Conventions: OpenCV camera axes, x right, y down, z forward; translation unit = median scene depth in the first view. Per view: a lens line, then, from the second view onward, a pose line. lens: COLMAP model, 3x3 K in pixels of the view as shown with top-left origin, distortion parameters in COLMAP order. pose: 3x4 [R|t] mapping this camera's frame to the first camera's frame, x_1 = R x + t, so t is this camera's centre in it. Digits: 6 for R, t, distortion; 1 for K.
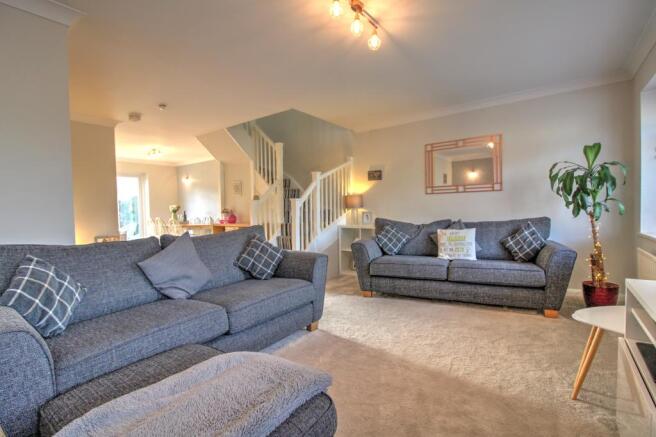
lens RADIAL K [[310.5, 0, 328.3], [0, 310.5, 218.2], [0, 0, 1]] dist [-0.011152, -0.000036]
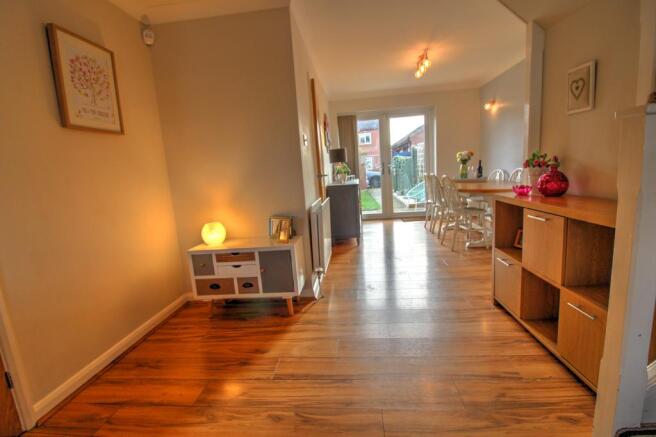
lens RADIAL K [[310.5, 0, 329.0], [0, 310.5, 217.7], [0, 0, 1]] dist [-0.011152, -0.000036]
pose [[0.534243, 0.122217, -0.836449, -0.149125], [0.021294, 0.987234, 0.157849, -0.019024], [0.845063, -0.102141, 0.524820, 0.587600]]
